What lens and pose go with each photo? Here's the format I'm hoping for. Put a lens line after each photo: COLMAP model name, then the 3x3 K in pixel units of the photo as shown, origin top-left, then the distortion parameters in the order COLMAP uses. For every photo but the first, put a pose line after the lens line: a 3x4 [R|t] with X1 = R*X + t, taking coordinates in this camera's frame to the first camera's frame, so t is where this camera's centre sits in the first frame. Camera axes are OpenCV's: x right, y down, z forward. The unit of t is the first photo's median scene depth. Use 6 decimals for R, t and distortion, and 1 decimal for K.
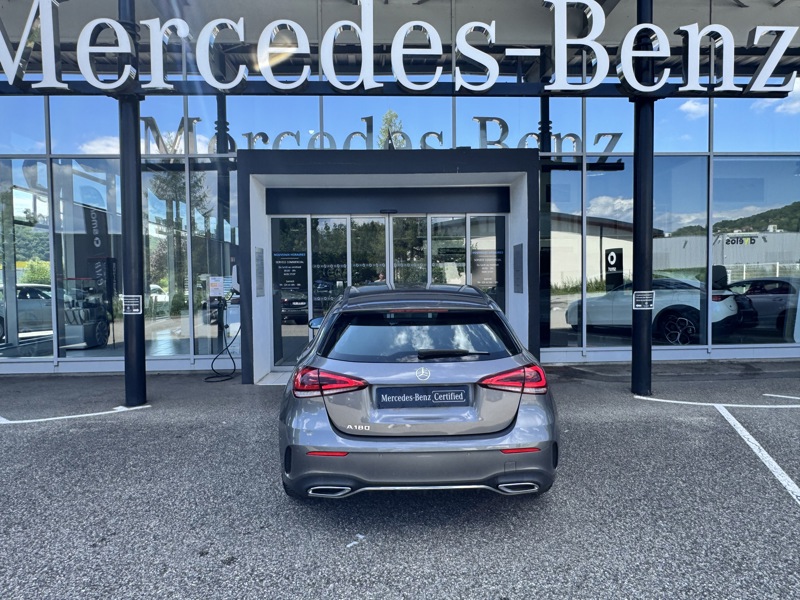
lens RADIAL K [[540.0, 0, 401.7], [0, 540.0, 299.9], [0, 0, 1]] dist [0.000833, 0.000327]
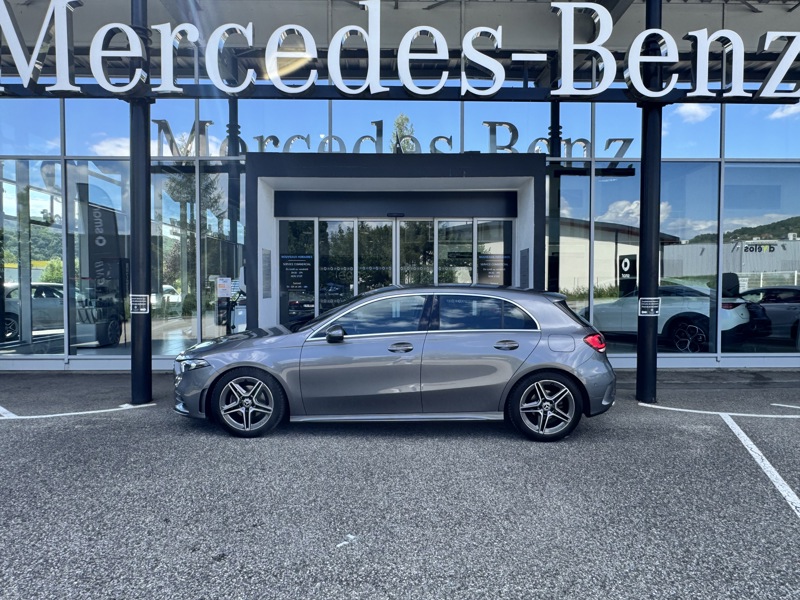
lens RADIAL K [[540.0, 0, 401.7], [0, 540.0, 299.9], [0, 0, 1]] dist [0.000833, 0.000327]
pose [[0.999596, 0.013697, -0.024888, 0.017382], [-0.013876, 0.999879, -0.007035, 0.001383], [0.024789, 0.007377, 0.999665, -0.002900]]
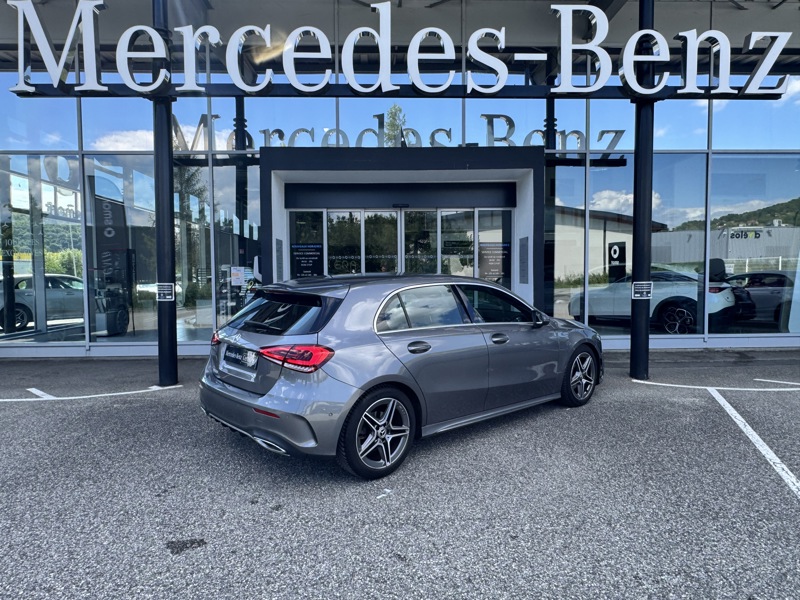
lens RADIAL K [[540.2, 0, 398.6], [0, 540.2, 300.3], [0, 0, 1]] dist [0.001112, 0.000592]
pose [[0.999935, 0.005159, -0.010161, -0.020787], [-0.005022, 0.999896, 0.013517, 0.008109], [0.010229, -0.013466, 0.999857, -0.068500]]
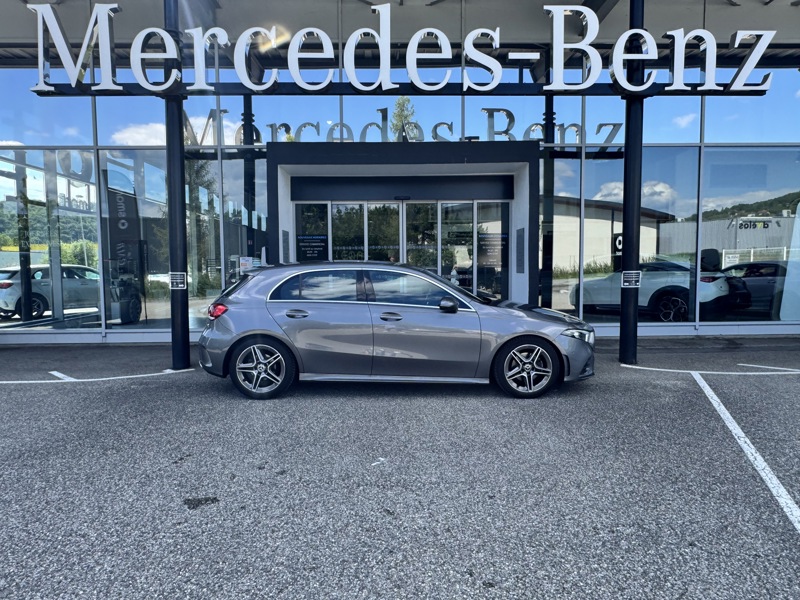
lens RADIAL K [[540.0, 0, 401.7], [0, 540.0, 299.9], [0, 0, 1]] dist [0.000833, 0.000327]
pose [[0.999787, 0.005581, -0.019883, -0.003133], [-0.004983, 0.999537, 0.030002, 0.011942], [0.020042, -0.029896, 0.999352, -0.122266]]
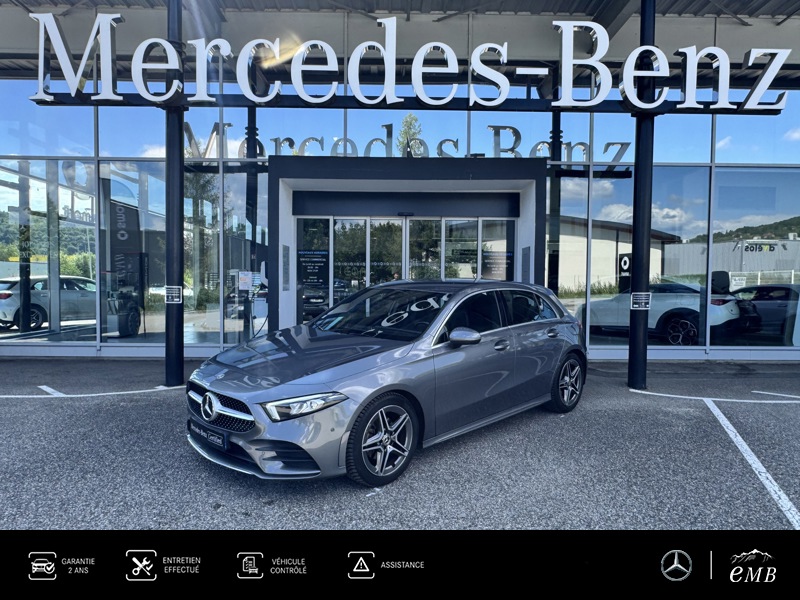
lens RADIAL K [[539.4, 0, 400.0], [0, 539.4, 300.0], [0, 0, 1]] dist [0.001335, 0.000711]
pose [[0.999323, 0.021931, -0.029526, -0.000401], [-0.021967, 0.999758, -0.000899, 0.009867], [0.029499, 0.001547, 0.999564, -0.088583]]
